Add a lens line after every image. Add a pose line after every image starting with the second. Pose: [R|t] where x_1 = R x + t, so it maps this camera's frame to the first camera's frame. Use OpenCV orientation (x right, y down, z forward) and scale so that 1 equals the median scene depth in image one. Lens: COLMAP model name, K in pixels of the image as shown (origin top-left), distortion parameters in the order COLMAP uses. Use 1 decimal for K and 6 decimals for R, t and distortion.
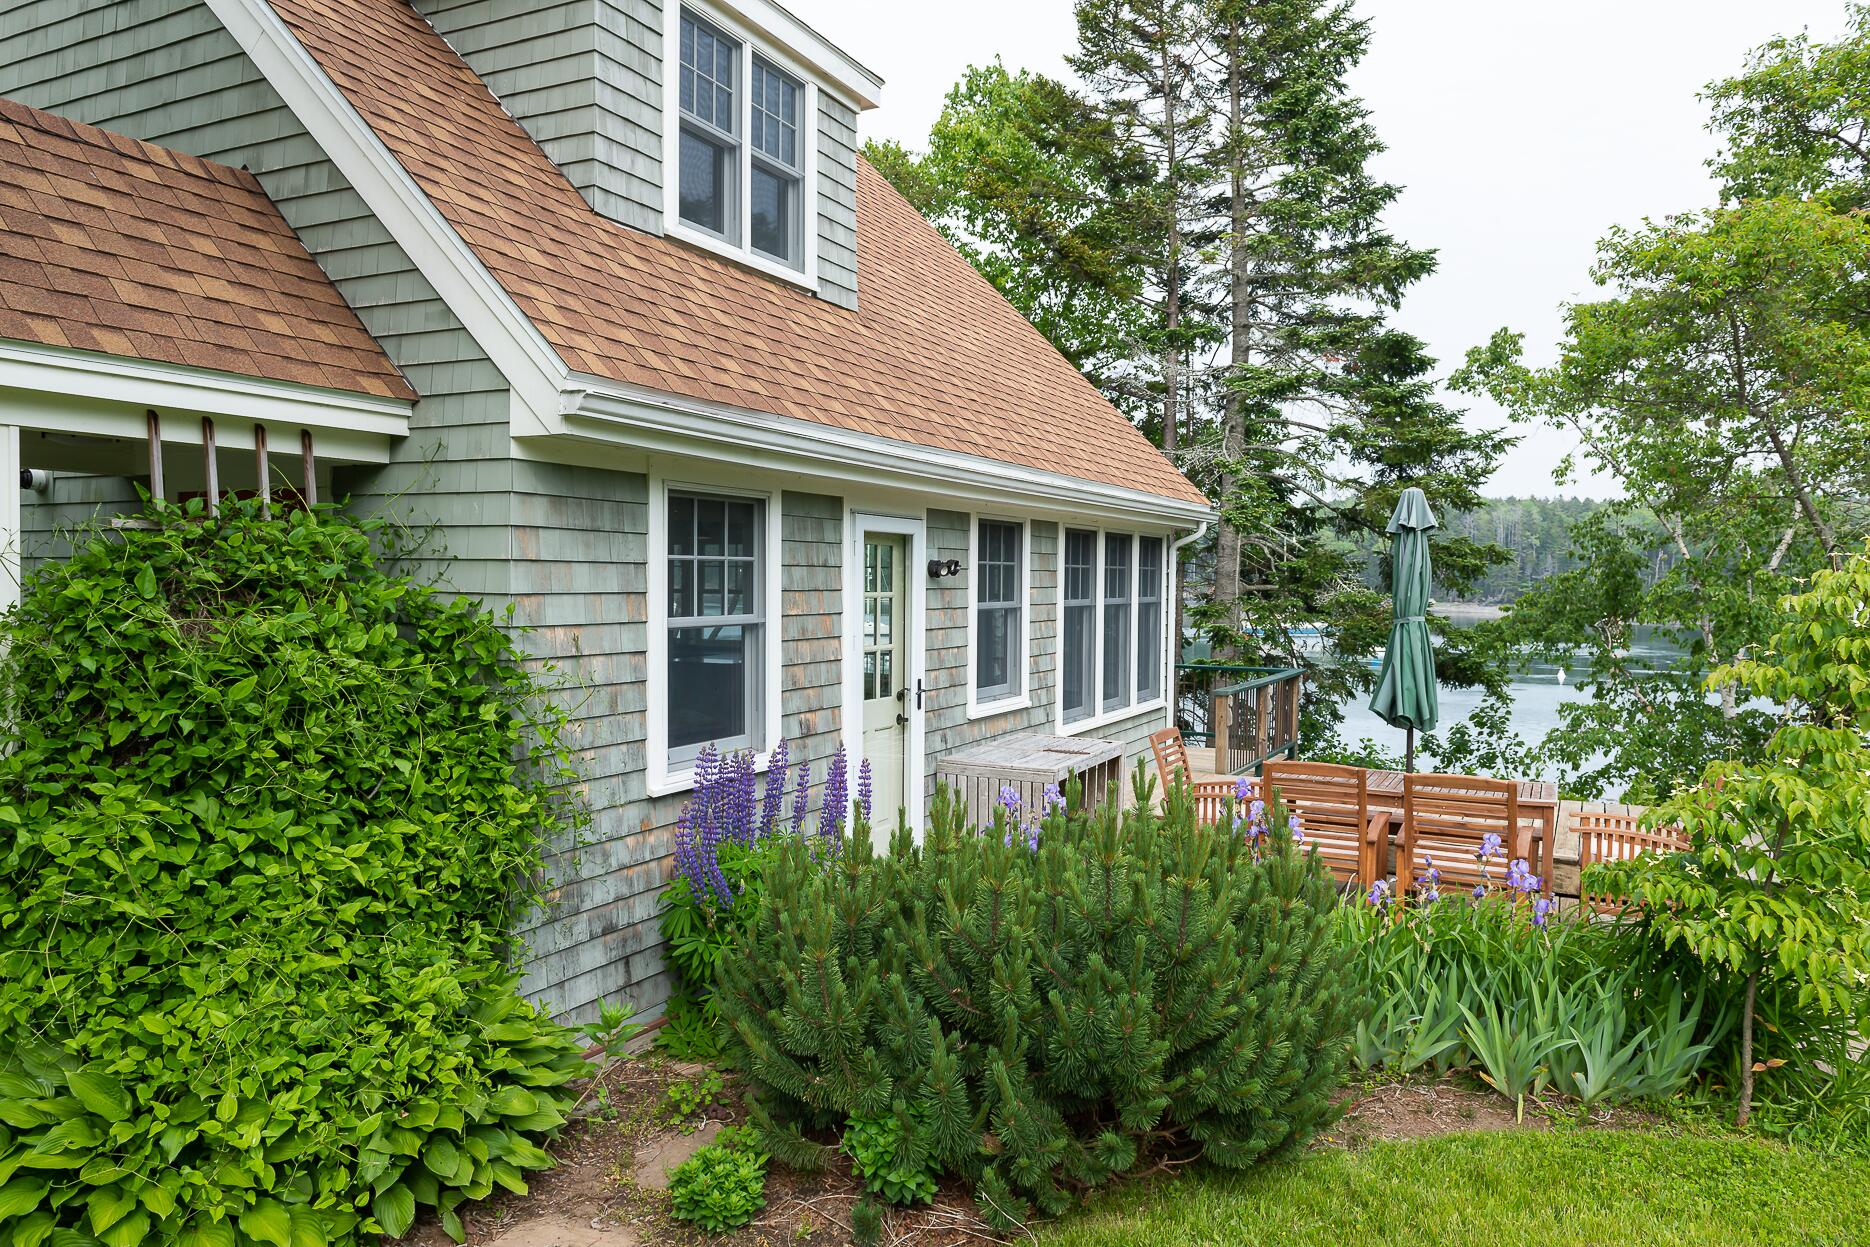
lens RADIAL K [[1243.9, 0, 930.2], [0, 1243.9, 577.0], [0, 0, 1]] dist [-0.021125, -0.000697]
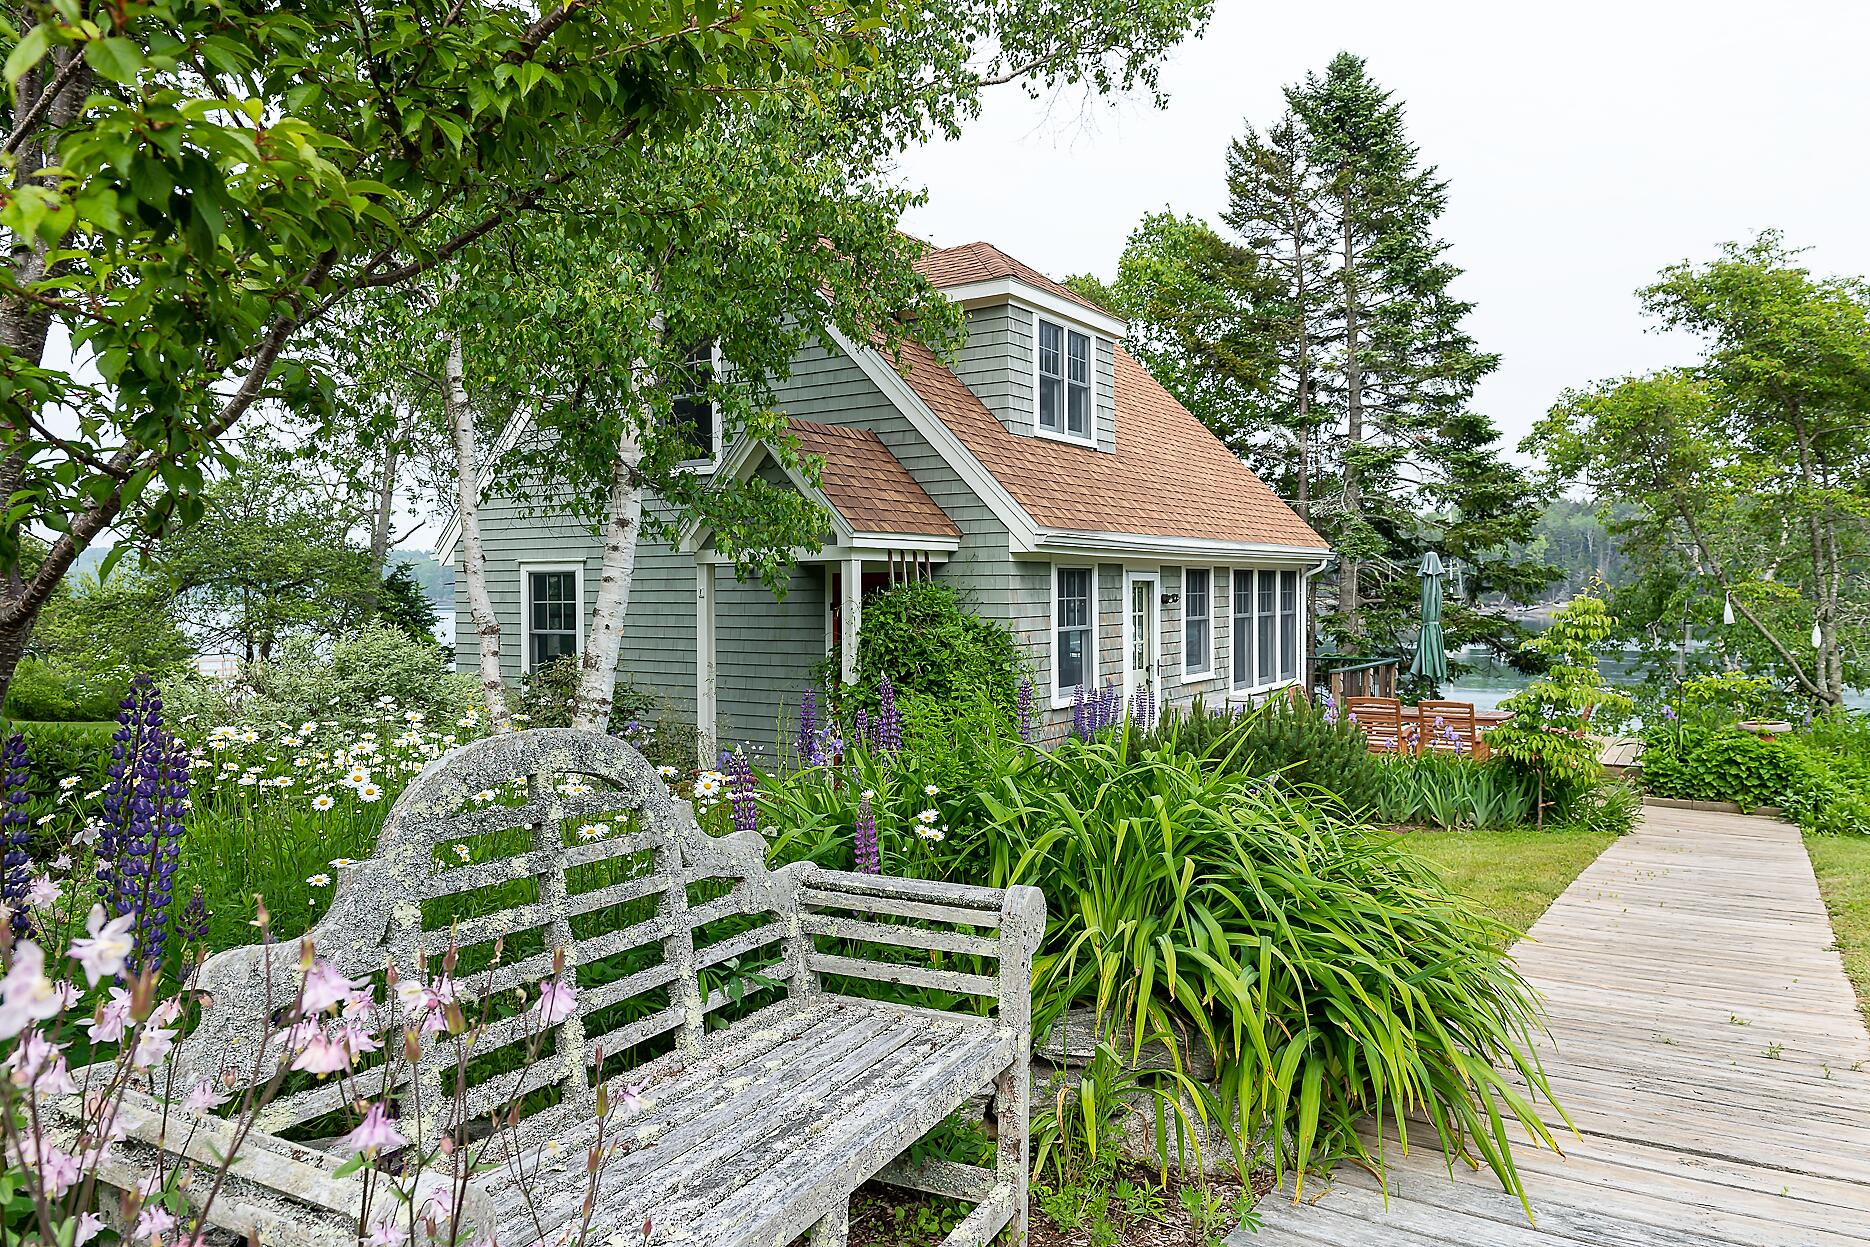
lens RADIAL K [[1243.9, 0, 930.2], [0, 1243.9, 577.0], [0, 0, 1]] dist [-0.021125, -0.000697]
pose [[0.993769, -0.015881, -0.110326, -0.104307], [0.015092, 0.999854, -0.007980, -0.022310], [0.110436, 0.006265, 0.993863, -0.643355]]
